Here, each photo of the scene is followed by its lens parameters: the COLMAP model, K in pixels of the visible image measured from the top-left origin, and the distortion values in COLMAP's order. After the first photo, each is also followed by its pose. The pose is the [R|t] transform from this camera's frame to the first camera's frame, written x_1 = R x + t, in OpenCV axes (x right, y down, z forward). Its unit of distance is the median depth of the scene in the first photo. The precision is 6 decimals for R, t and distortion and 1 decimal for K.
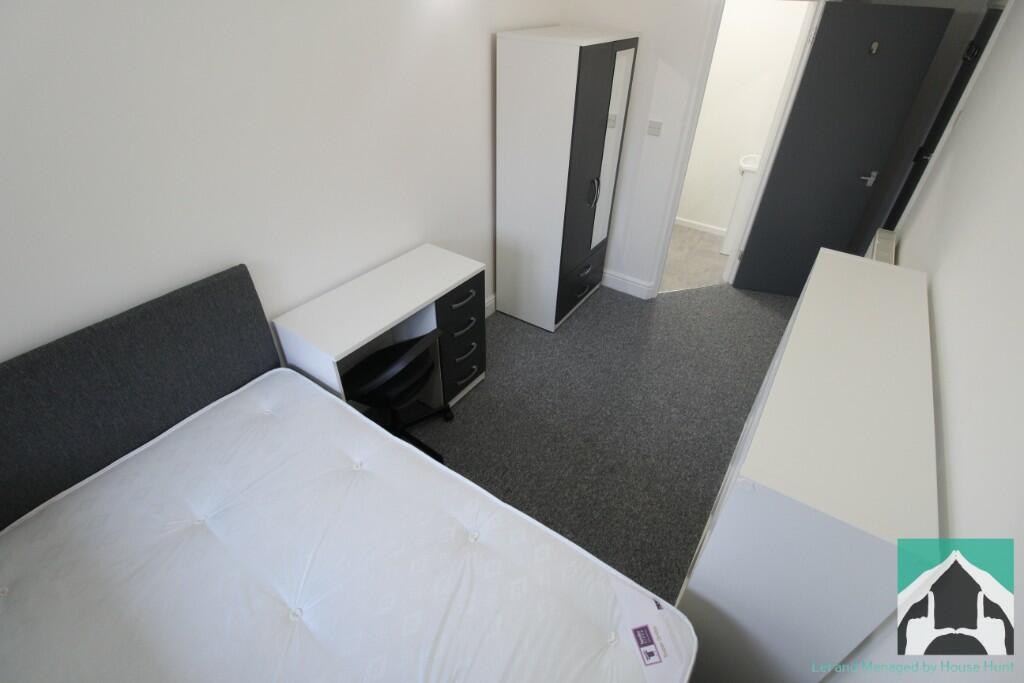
lens RADIAL K [[480.5, 0, 509.5], [0, 480.5, 340.8], [0, 0, 1]] dist [-0.002459, -0.009438]
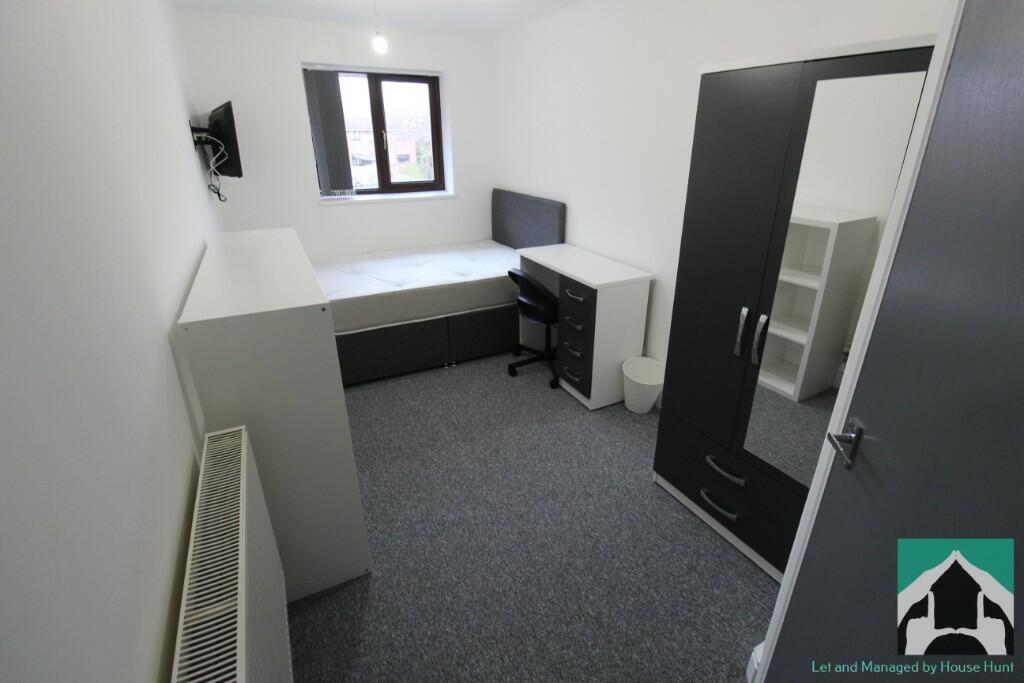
lens RADIAL K [[480.5, 0, 514.0], [0, 480.5, 336.9], [0, 0, 1]] dist [-0.002459, -0.009438]
pose [[-0.484293, 0.322588, -0.813263, 0.829746], [-0.528350, 0.633073, 0.565743, -0.524946], [0.697357, 0.703673, -0.136153, 0.986119]]
